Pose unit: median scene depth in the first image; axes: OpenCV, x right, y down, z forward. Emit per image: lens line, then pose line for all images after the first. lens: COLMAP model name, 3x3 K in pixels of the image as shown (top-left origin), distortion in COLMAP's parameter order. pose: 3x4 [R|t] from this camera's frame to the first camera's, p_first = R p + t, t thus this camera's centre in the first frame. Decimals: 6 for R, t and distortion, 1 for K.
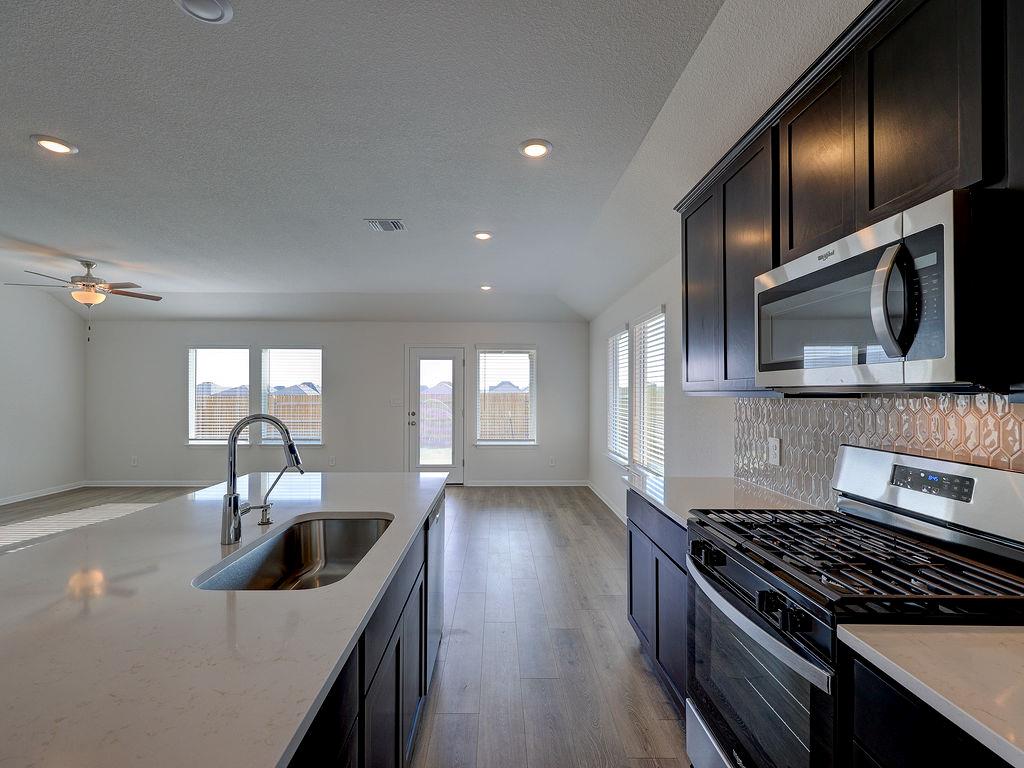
lens RADIAL K [[461.4, 0, 504.2], [0, 461.4, 385.9], [0, 0, 1]] dist [-0.002537, 0.000599]
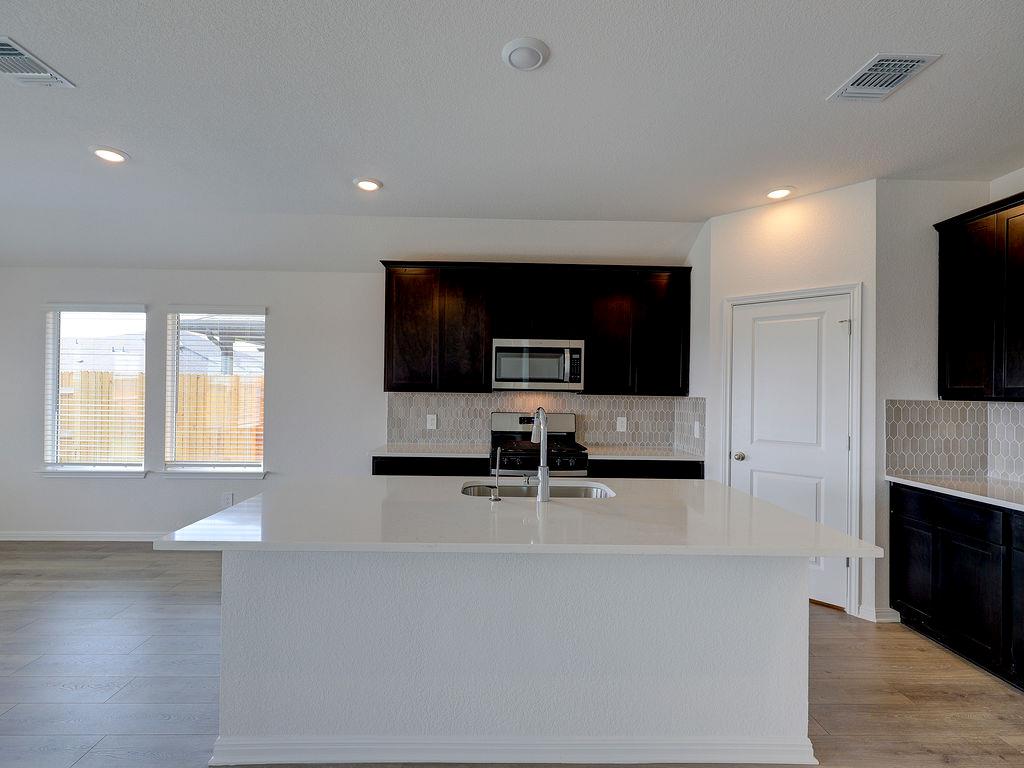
lens RADIAL K [[461.4, 0, 513.0], [0, 461.4, 390.2], [0, 0, 1]] dist [-0.002537, 0.000599]
pose [[-0.005591, -0.005008, 0.999972, -0.426969], [-0.026497, 0.999637, 0.004859, -0.000697], [-0.999633, -0.026469, -0.005722, 0.233977]]
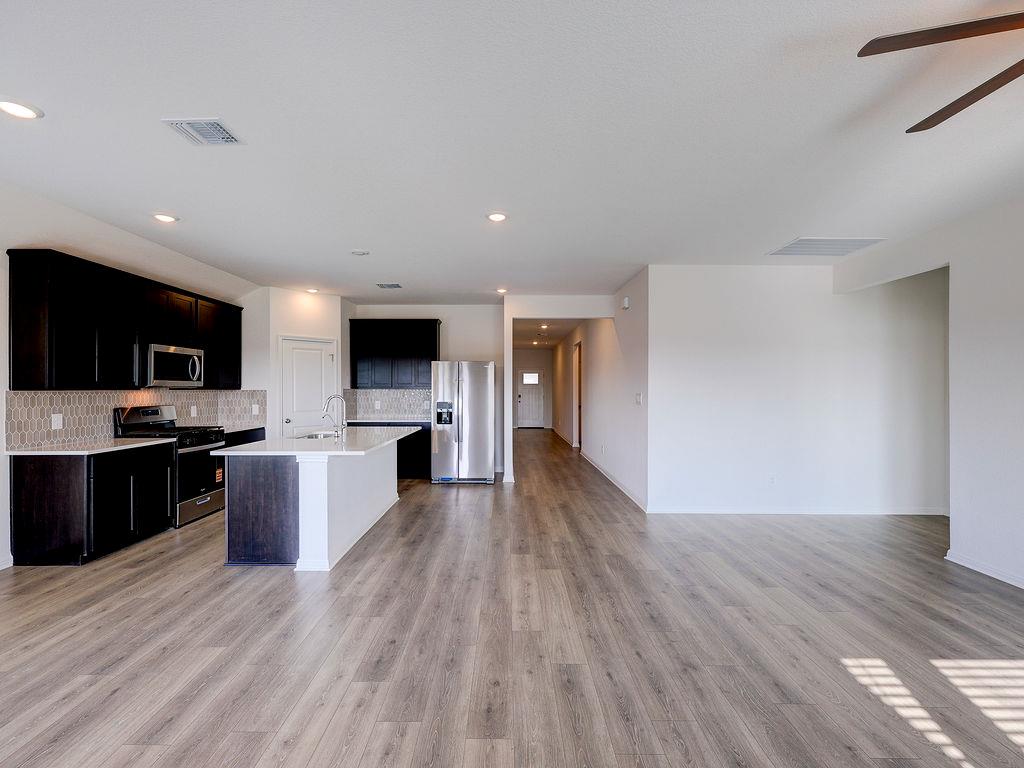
lens RADIAL K [[461.4, 0, 506.9], [0, 461.4, 385.7], [0, 0, 1]] dist [-0.002537, 0.000599]
pose [[-0.999883, -0.000257, 0.015281, -0.388848], [-0.000507, 0.999866, -0.016340, 0.011337], [-0.015274, -0.016346, -0.999750, 0.923010]]
